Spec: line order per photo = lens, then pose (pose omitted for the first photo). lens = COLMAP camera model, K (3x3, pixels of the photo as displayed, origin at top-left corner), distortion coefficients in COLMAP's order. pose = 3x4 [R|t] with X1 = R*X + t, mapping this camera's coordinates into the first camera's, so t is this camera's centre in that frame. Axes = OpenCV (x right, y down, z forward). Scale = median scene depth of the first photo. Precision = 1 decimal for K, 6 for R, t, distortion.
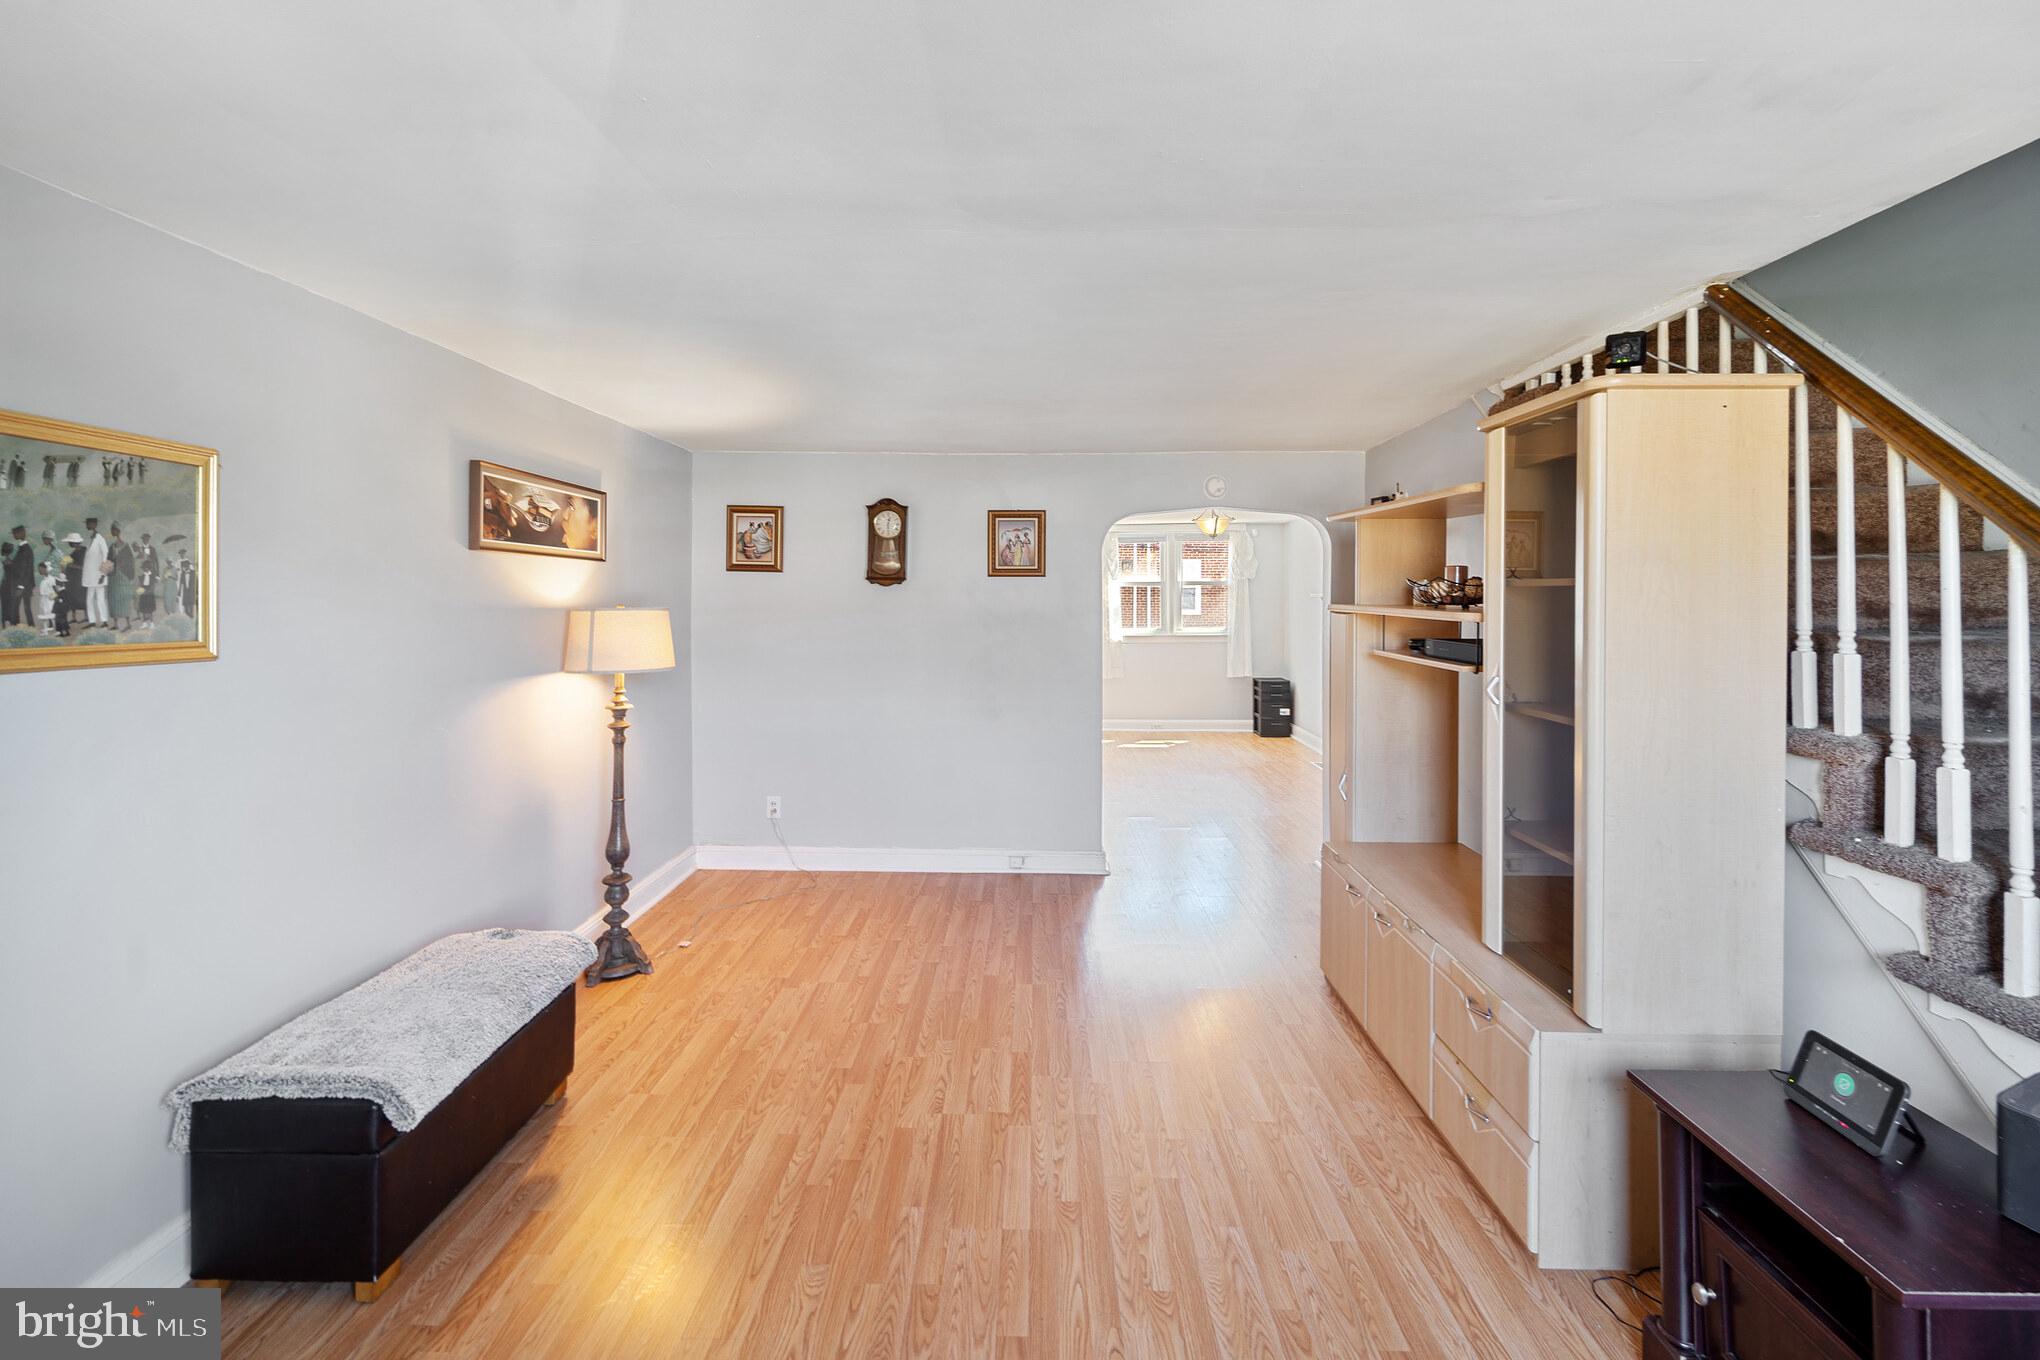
lens RADIAL K [[863.3, 0, 1023.4], [0, 863.3, 601.7], [0, 0, 1]] dist [0.003434, 0.000416]
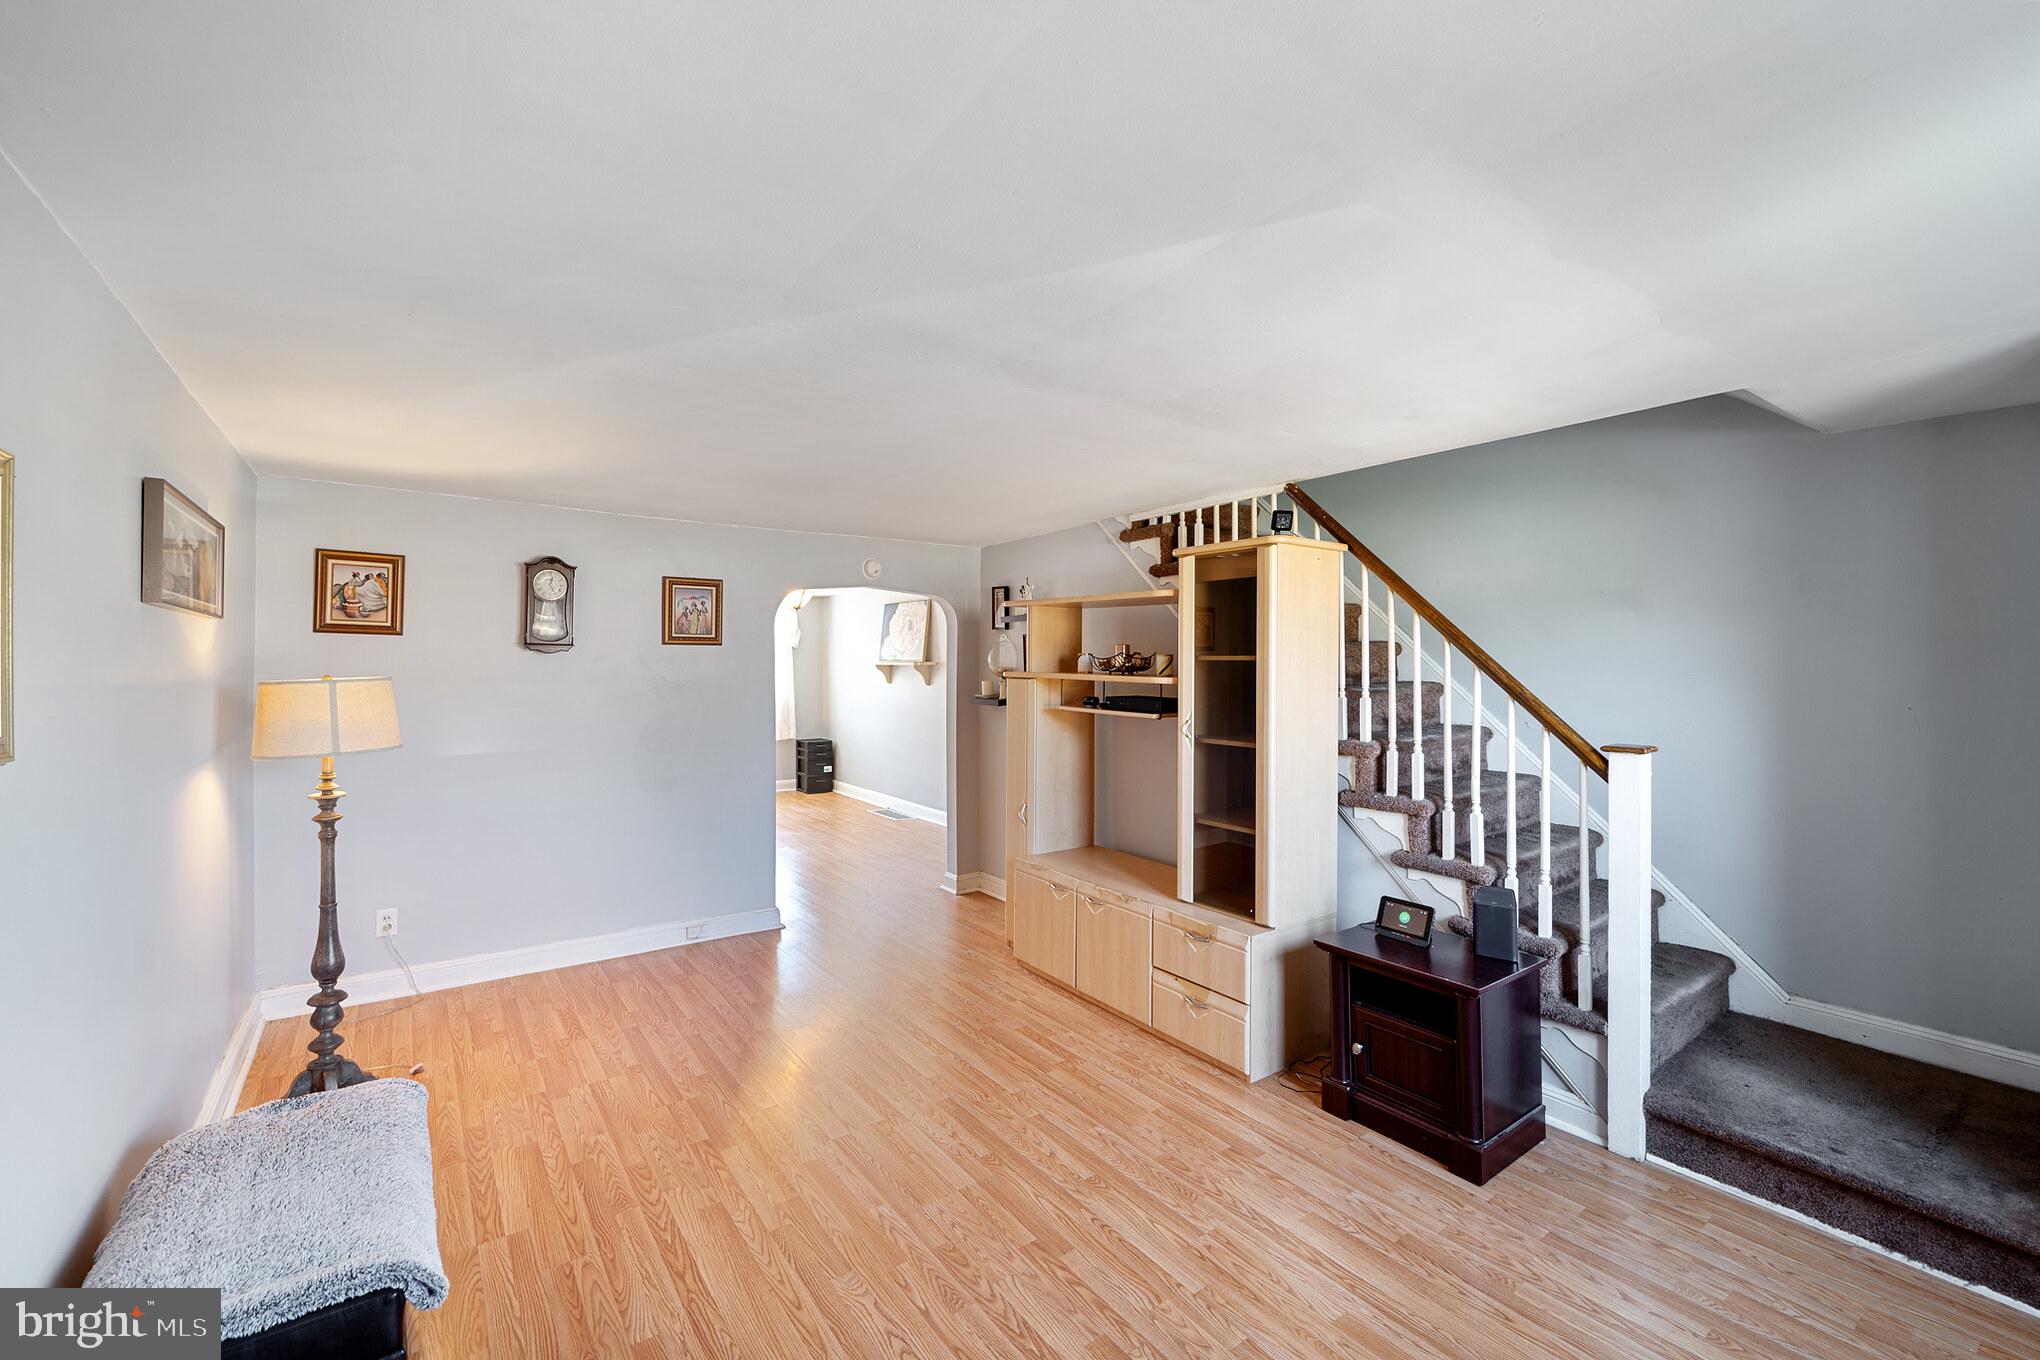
lens RADIAL K [[838.6, 0, 1018.5], [0, 838.6, 665.5], [0, 0, 1]] dist [0.008920, -0.000616]
pose [[0.798589, 0.000219, 0.601877, -0.594620], [0.001389, 0.999997, -0.002206, -0.005658], [-0.601875, 0.002598, 0.798586, 0.006219]]
